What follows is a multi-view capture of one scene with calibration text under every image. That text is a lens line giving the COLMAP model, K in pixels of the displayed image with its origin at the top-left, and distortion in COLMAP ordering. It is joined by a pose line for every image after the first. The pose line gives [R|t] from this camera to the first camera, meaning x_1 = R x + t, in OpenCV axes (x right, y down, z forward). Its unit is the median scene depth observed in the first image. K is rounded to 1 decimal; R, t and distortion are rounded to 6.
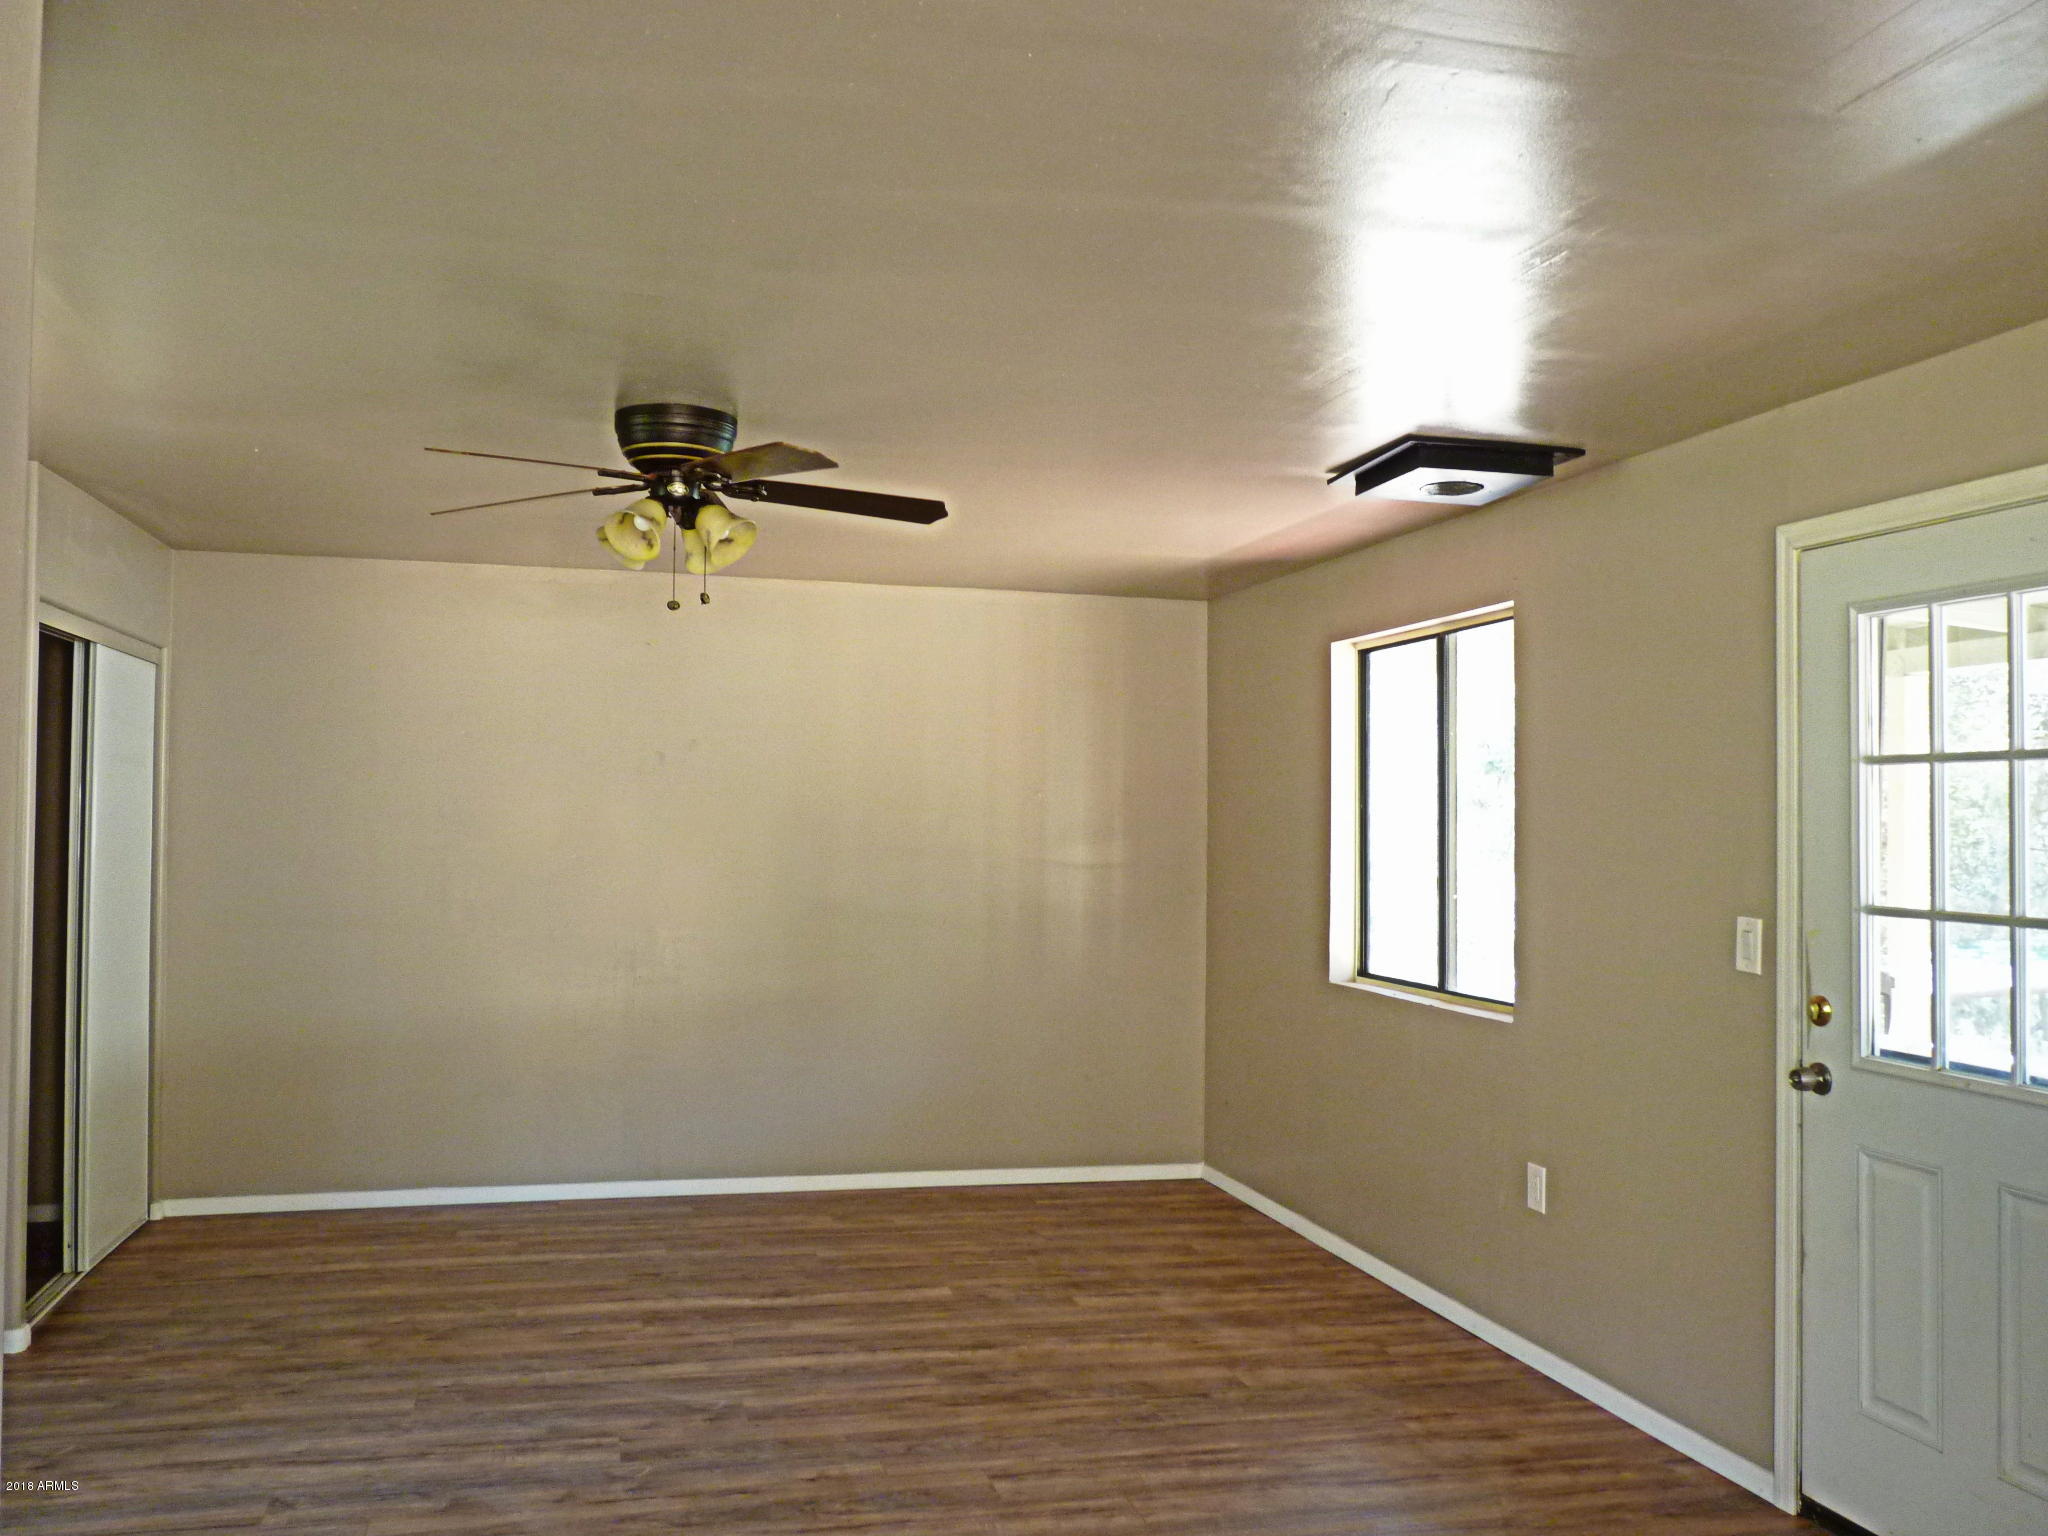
lens RADIAL K [[1661.8, 0, 1020.6], [0, 1661.8, 767.9], [0, 0, 1]] dist [-0.019031, 0.005446]
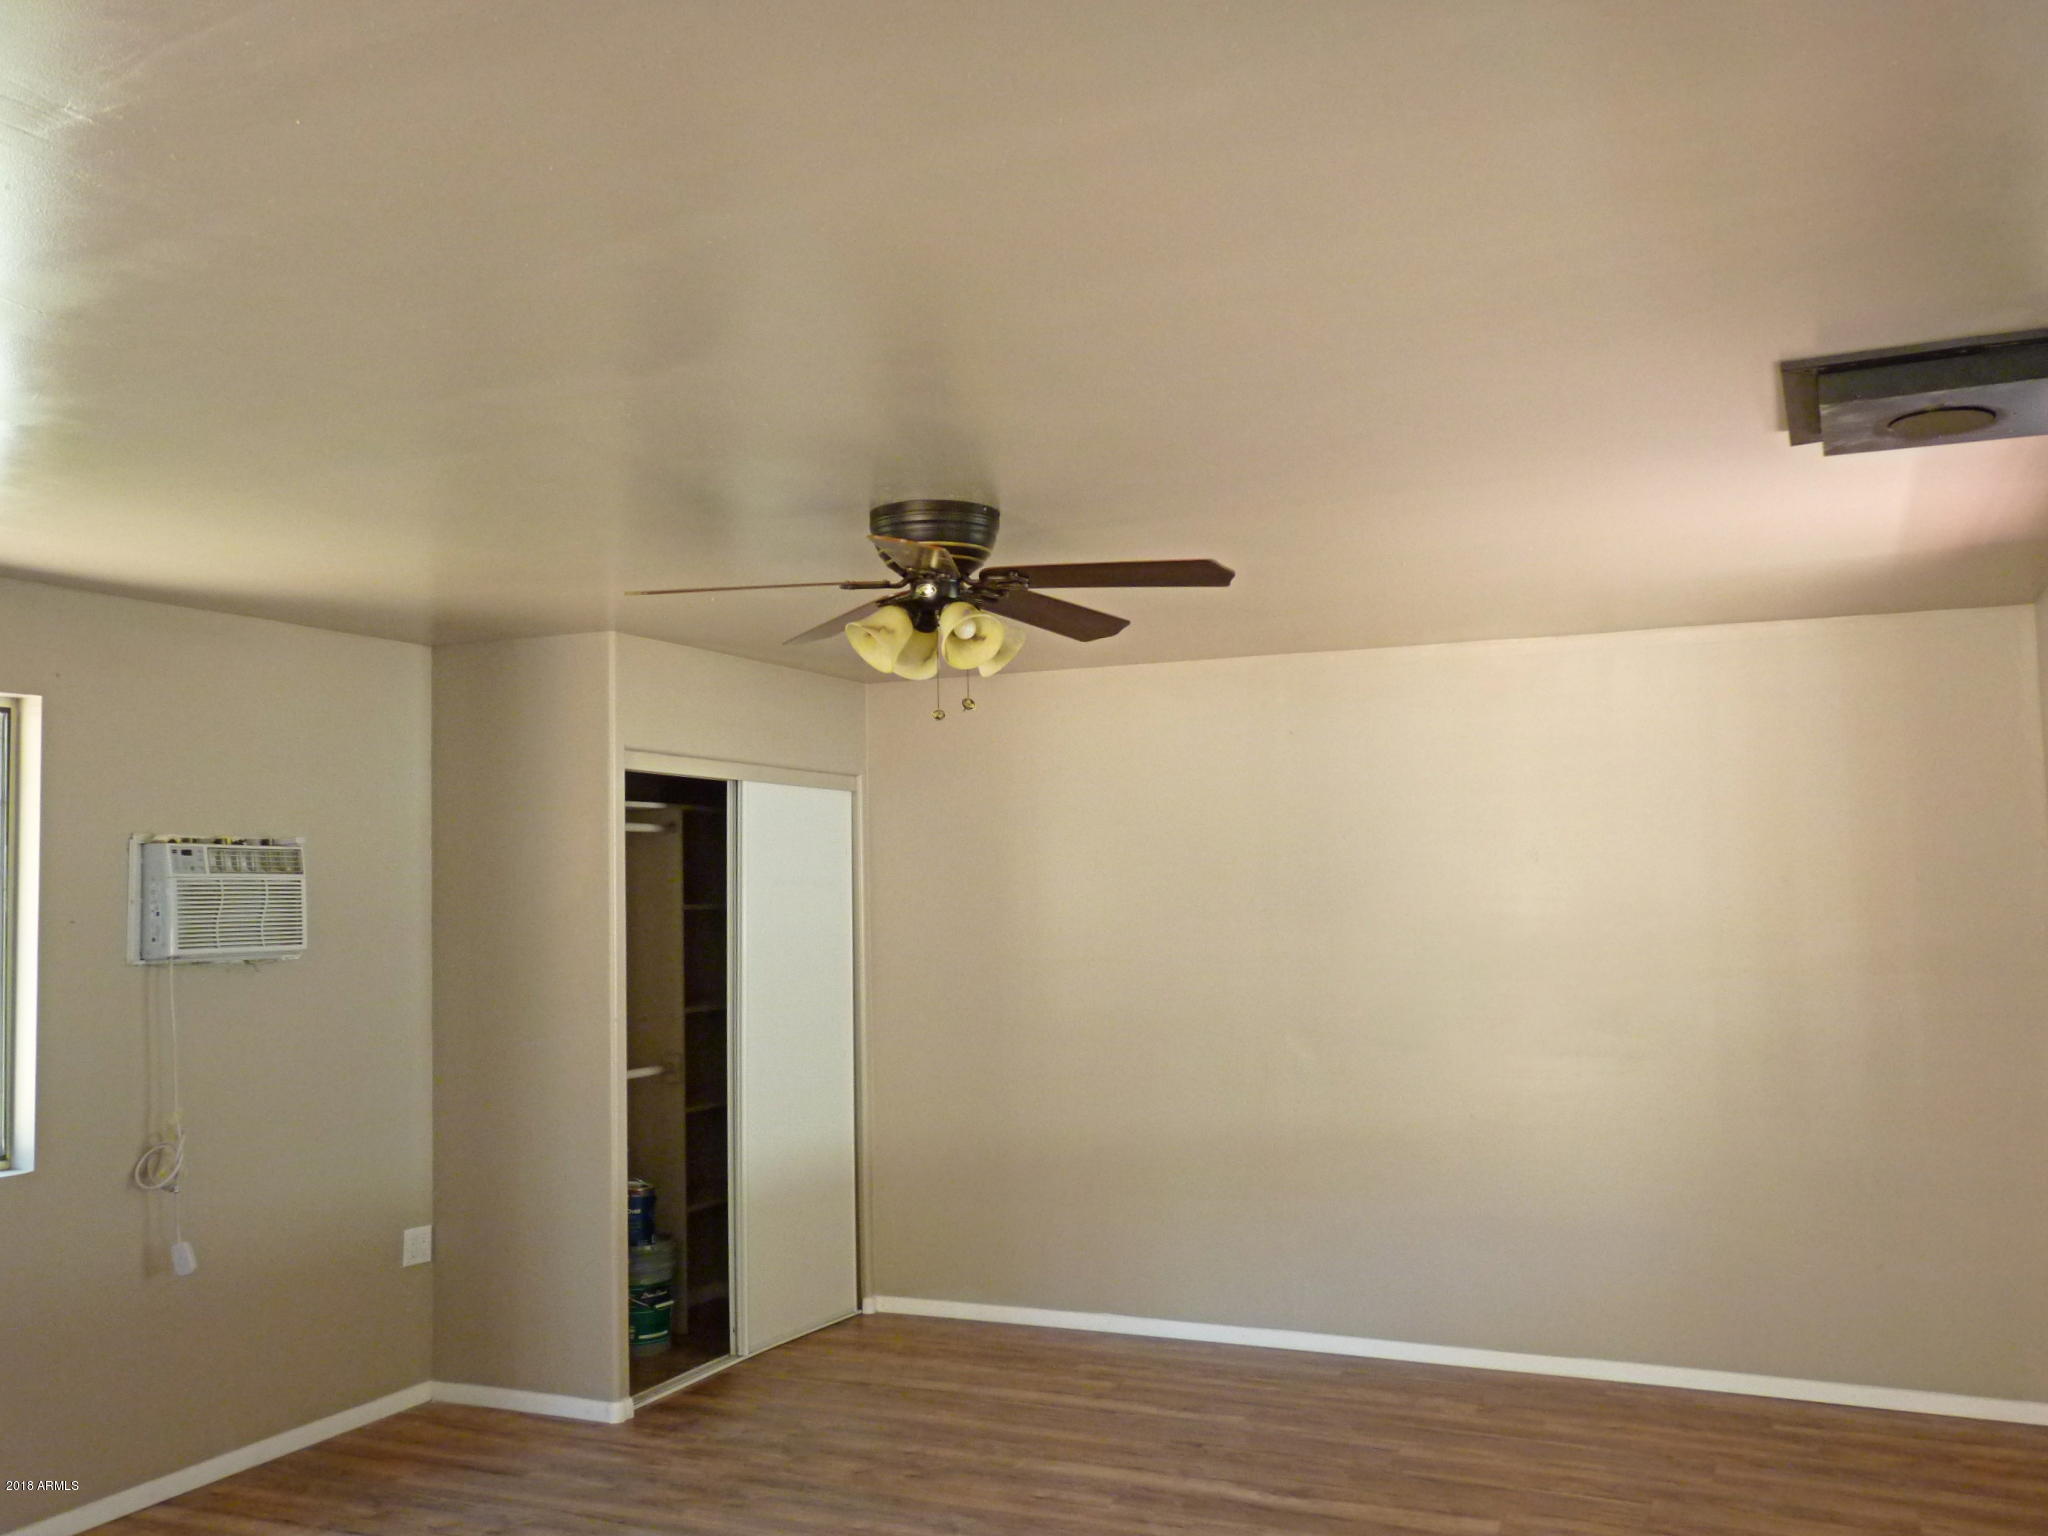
lens RADIAL K [[1763.5, 0, 1026.6], [0, 1763.5, 761.0], [0, 0, 1]] dist [-0.013905, -0.004037]
pose [[0.781789, -0.072226, -0.619346, 0.372522], [0.042271, 0.997123, -0.062924, -0.007134], [0.622109, 0.023012, 0.782592, 0.222228]]
